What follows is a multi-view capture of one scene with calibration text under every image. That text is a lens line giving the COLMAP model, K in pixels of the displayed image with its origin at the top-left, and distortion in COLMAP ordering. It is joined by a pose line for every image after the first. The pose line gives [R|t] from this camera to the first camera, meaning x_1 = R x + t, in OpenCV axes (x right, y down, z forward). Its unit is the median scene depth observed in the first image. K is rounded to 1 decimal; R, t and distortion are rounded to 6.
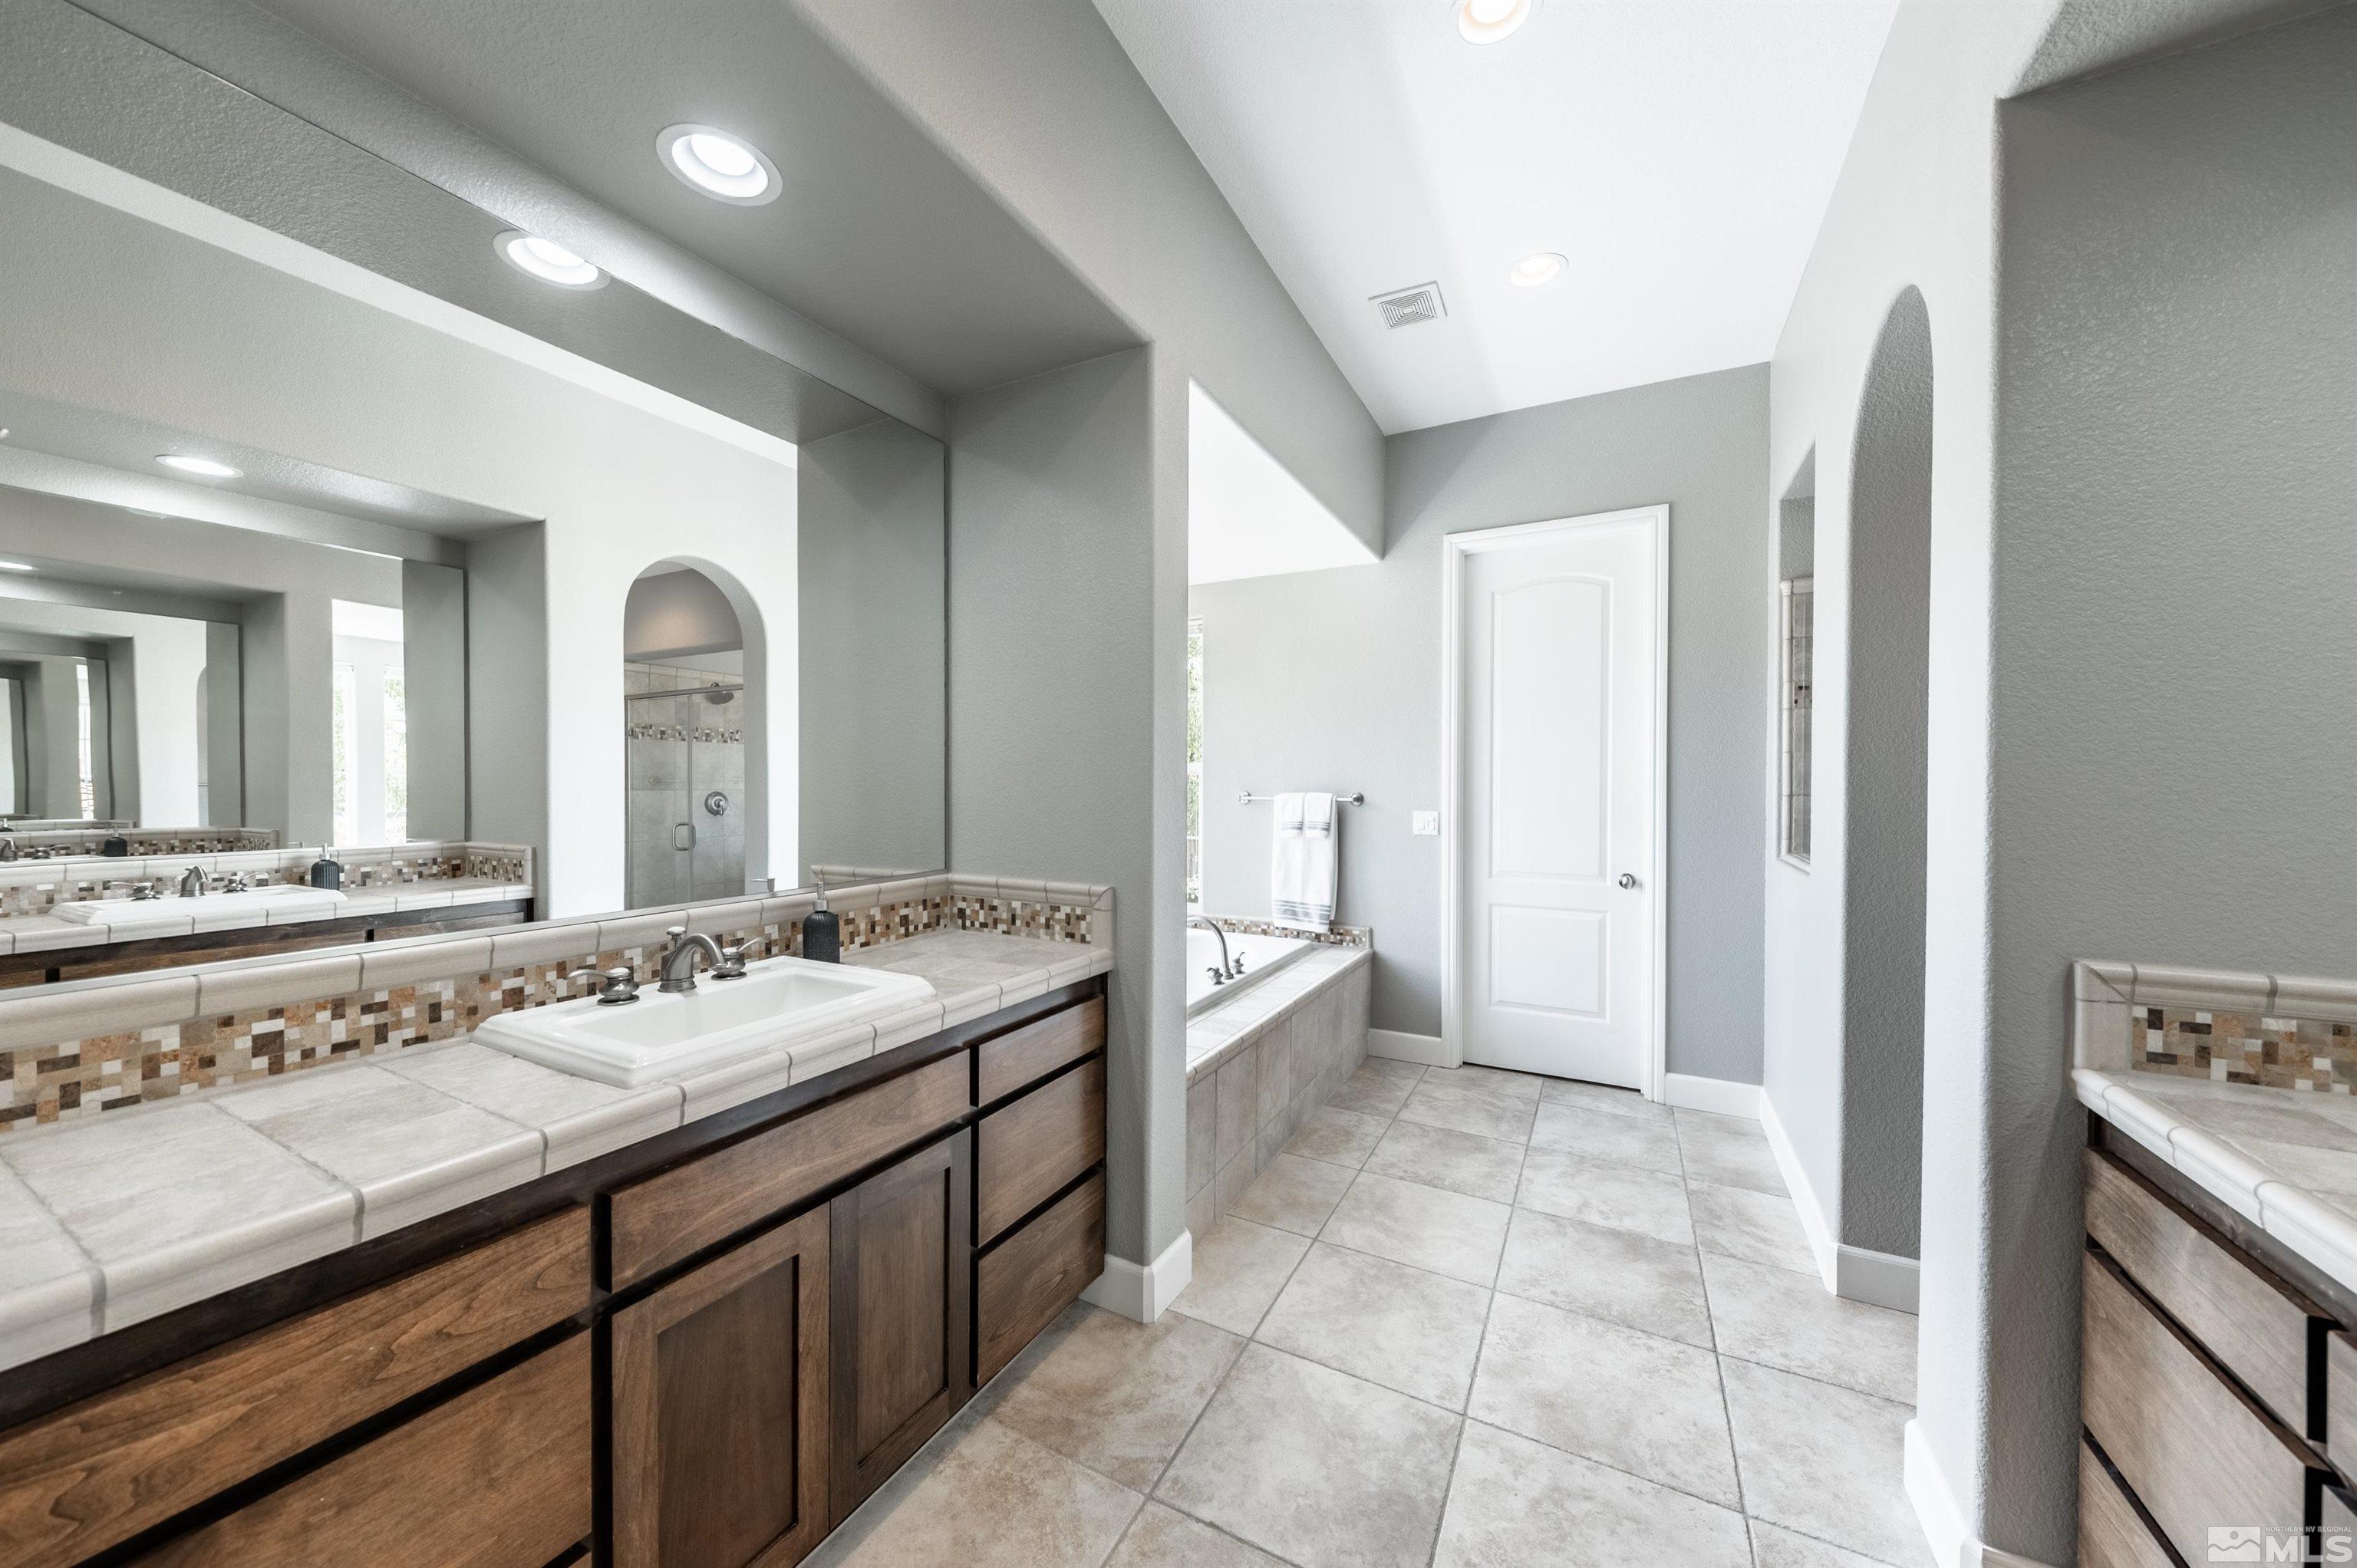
lens RADIAL K [[821.5, 0, 1171.3], [0, 821.5, 792.7], [0, 0, 1]] dist [0.012267, -0.005734]
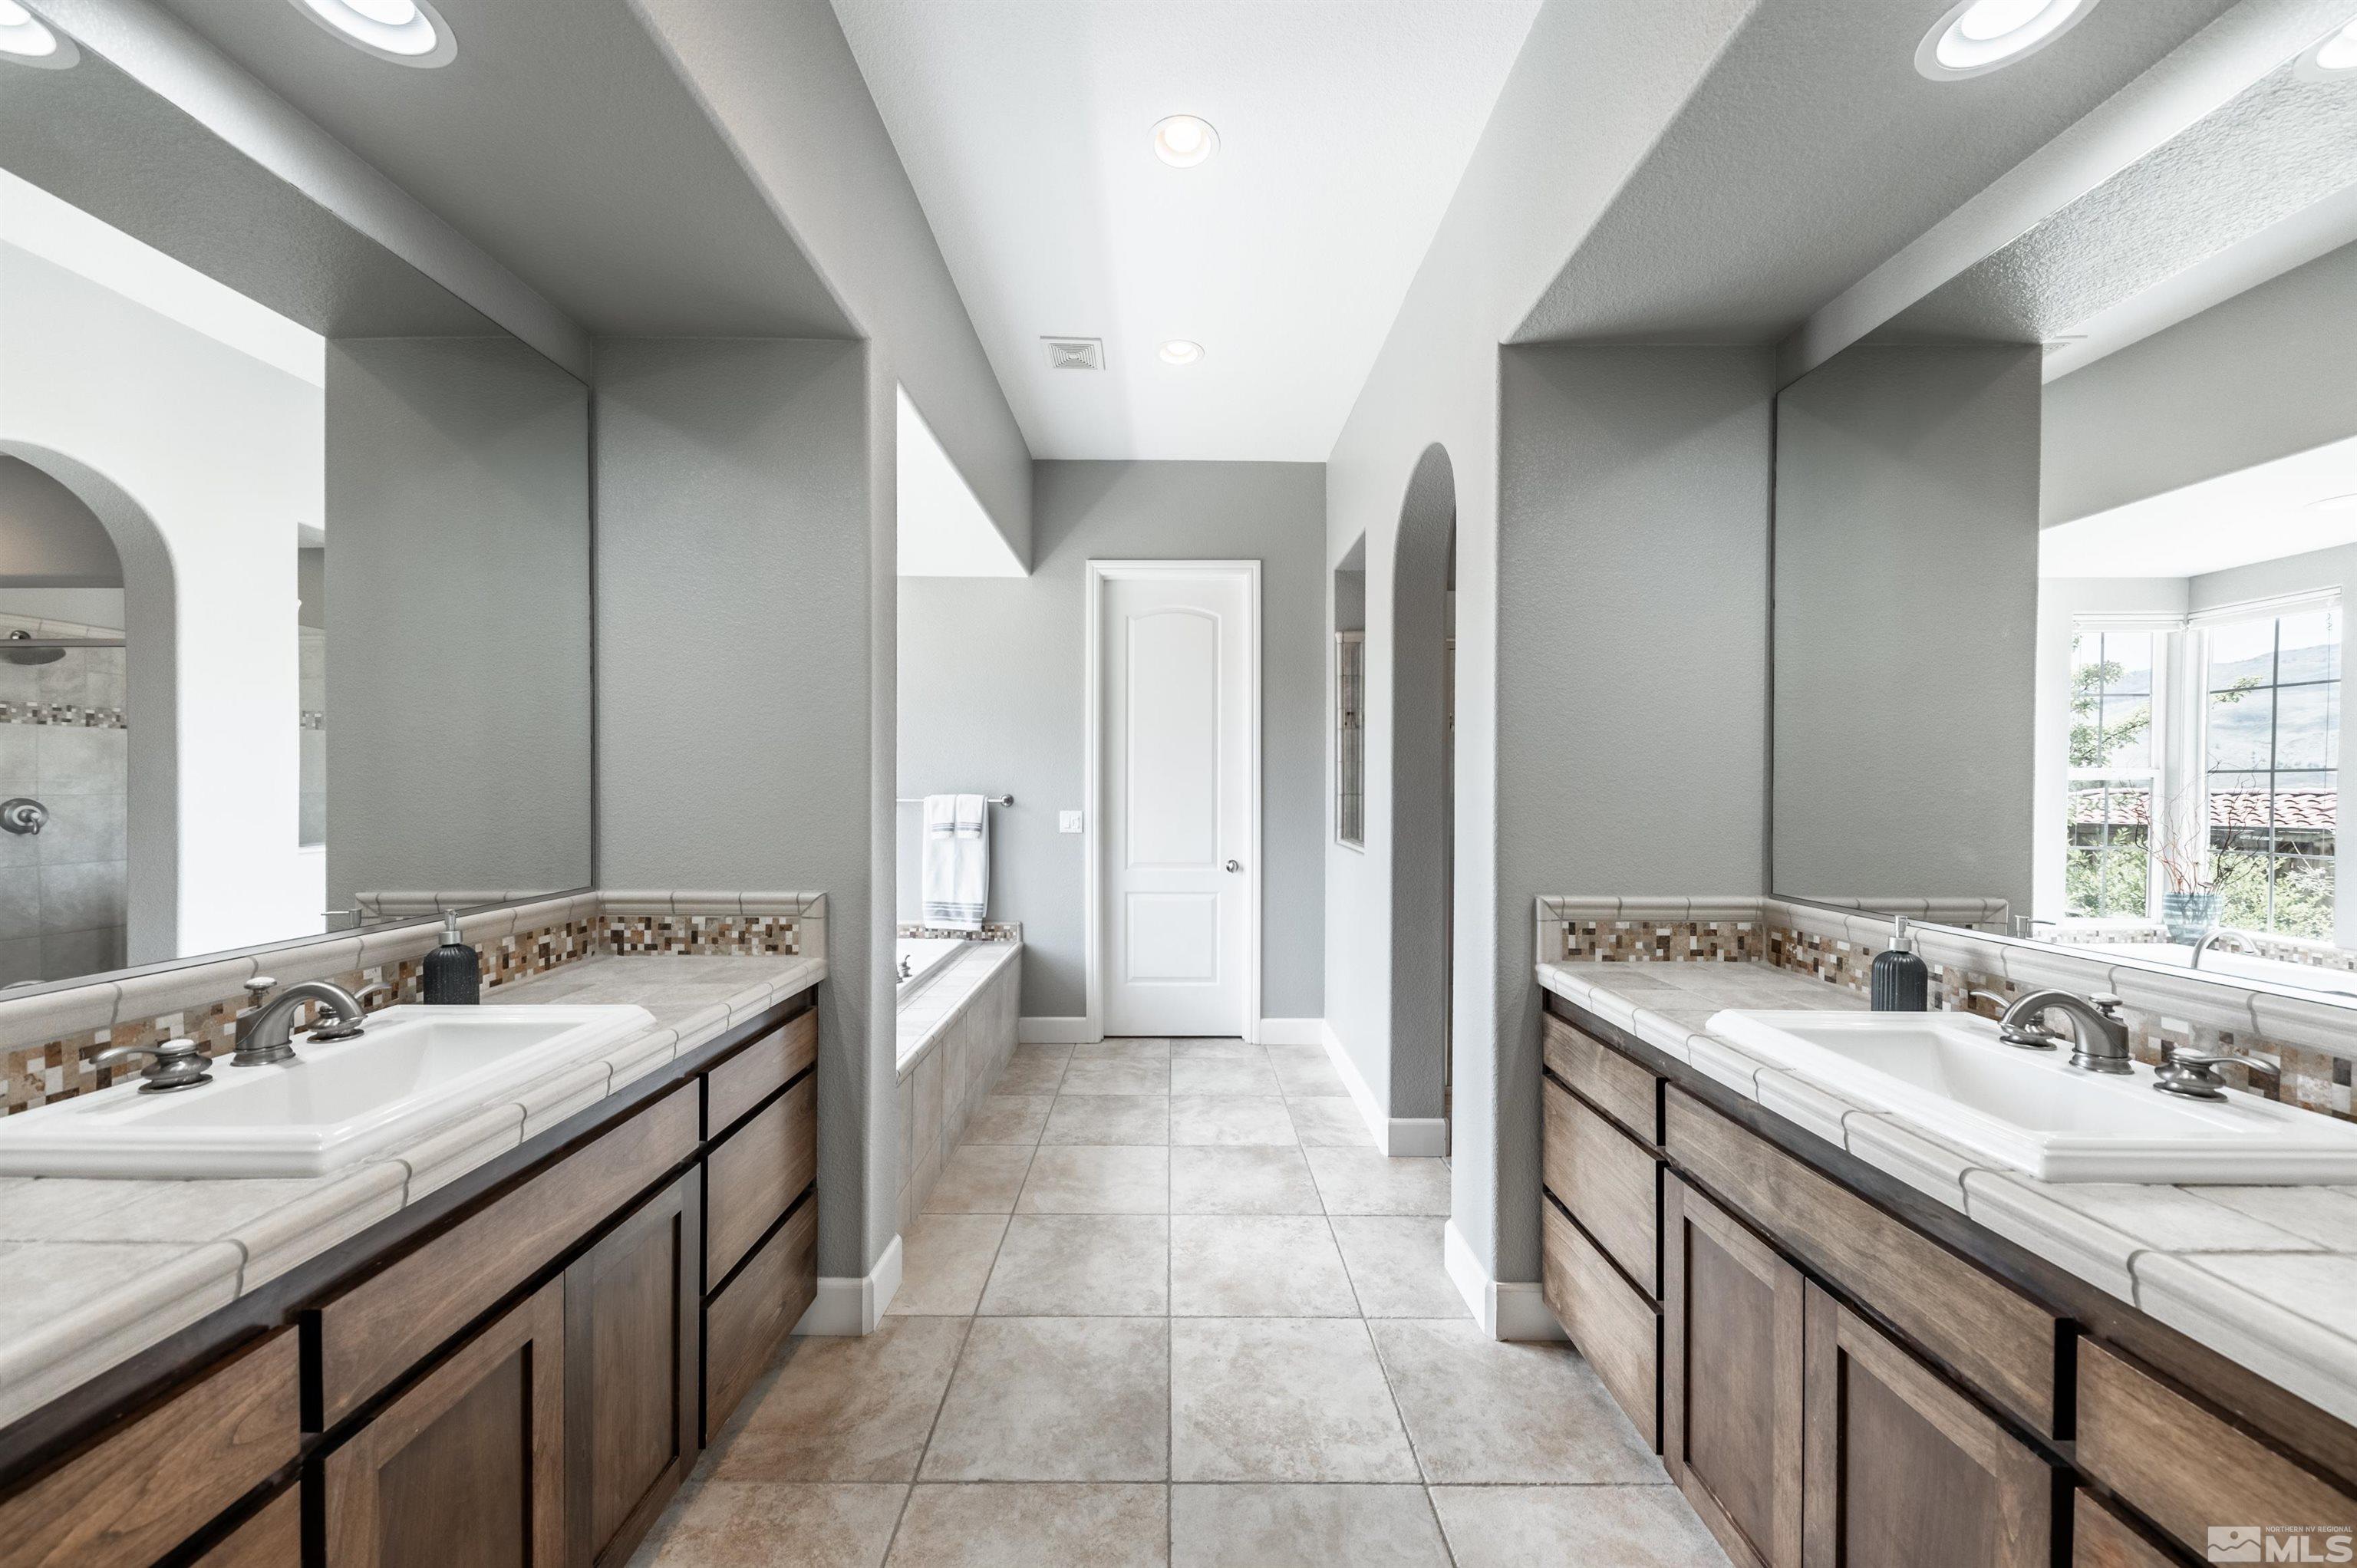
lens RADIAL K [[818.0, 0, 1176.5], [0, 818.0, 792.3], [0, 0, 1]] dist [0.011646, -0.004850]
pose [[0.879418, -0.003682, 0.476036, -0.170281], [0.004764, 0.999988, -0.001067, -0.000670], [-0.476026, 0.003206, 0.879425, -0.041710]]
